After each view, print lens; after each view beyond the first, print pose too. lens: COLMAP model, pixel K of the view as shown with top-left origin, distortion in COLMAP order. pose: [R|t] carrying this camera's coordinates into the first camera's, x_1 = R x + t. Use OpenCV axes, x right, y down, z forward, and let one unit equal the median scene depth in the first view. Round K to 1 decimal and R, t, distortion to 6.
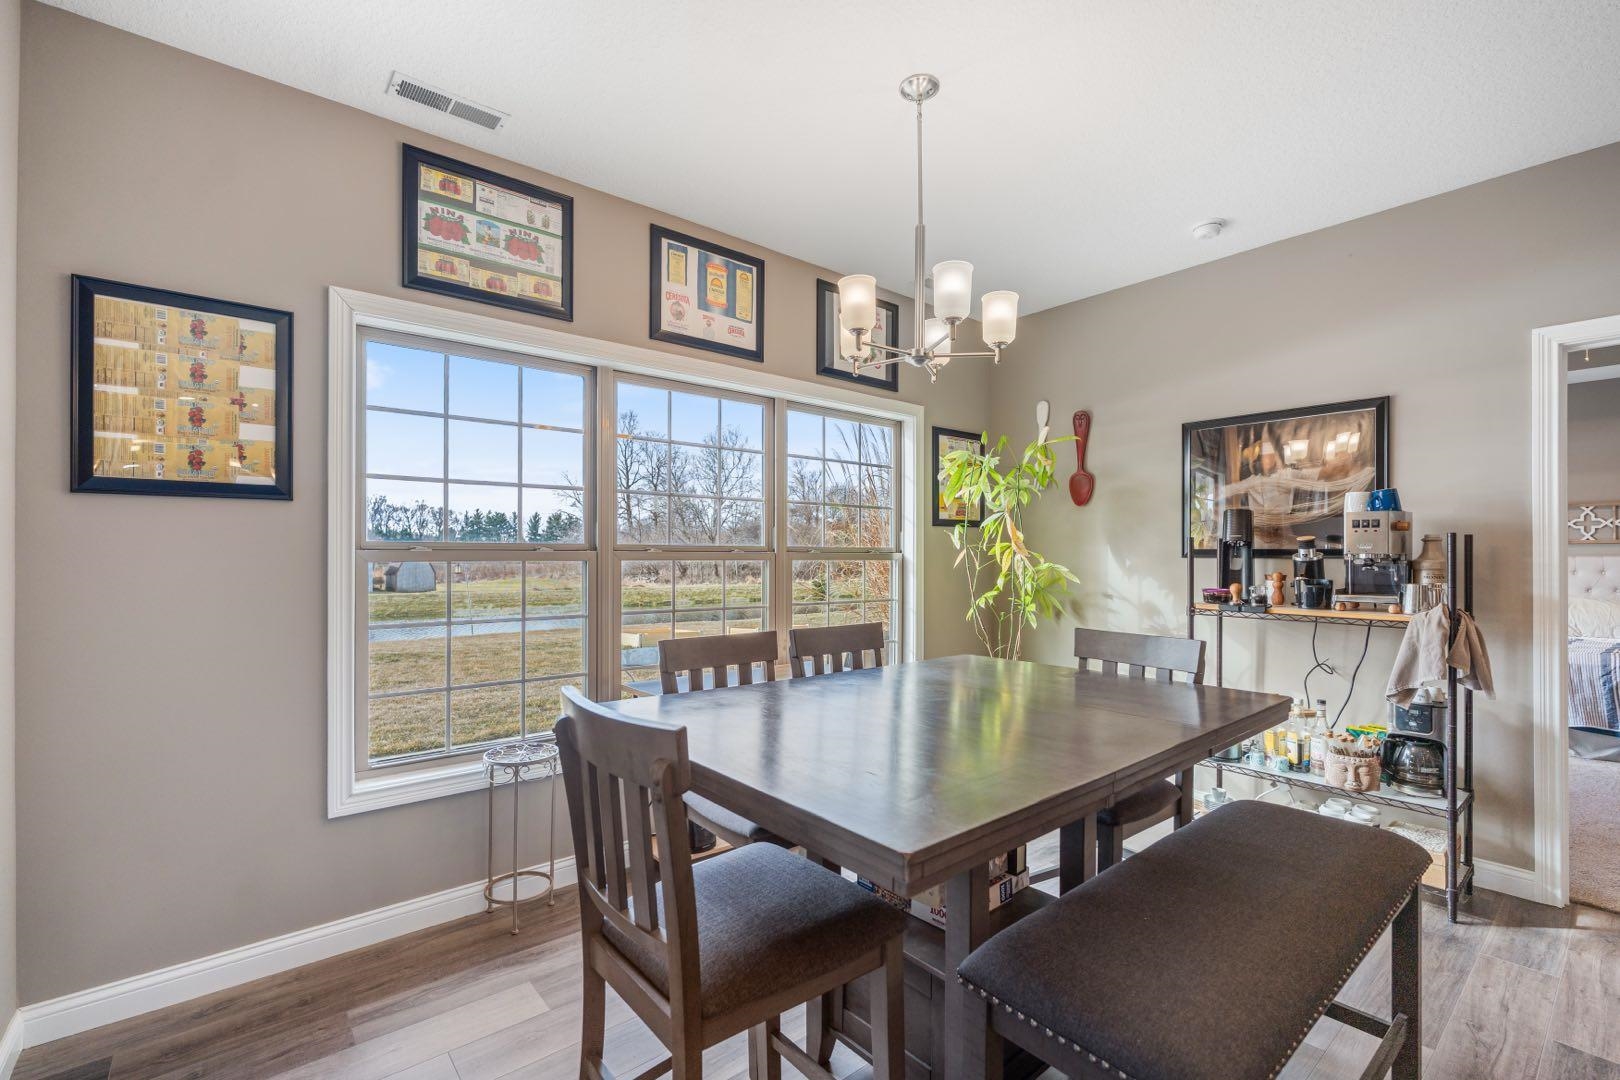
lens RADIAL K [[716.2, 0, 813.4], [0, 716.2, 549.5], [0, 0, 1]] dist [-0.004528, 0.001206]
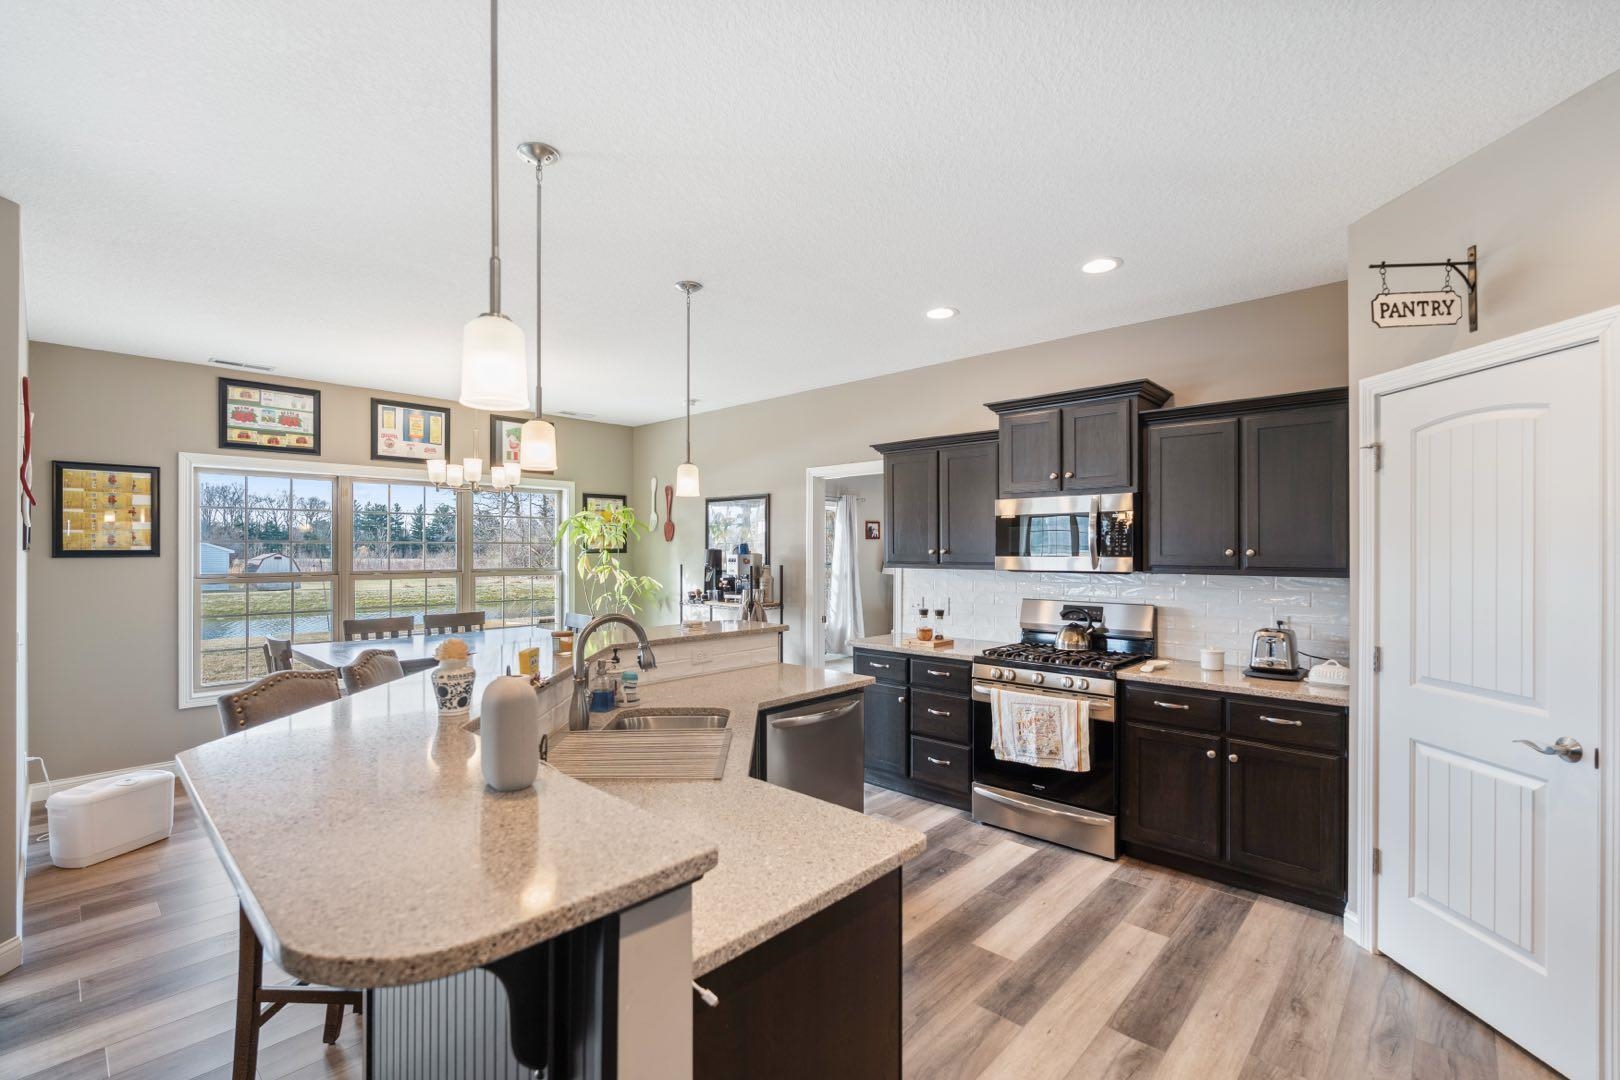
lens RADIAL K [[716.2, 0, 811.4], [0, 716.2, 542.7], [0, 0, 1]] dist [-0.004528, 0.001206]
pose [[0.991344, -0.002521, 0.131266, 0.771213], [0.002824, 0.999994, -0.002126, -0.086959], [-0.131260, 0.002478, 0.991345, -1.148743]]
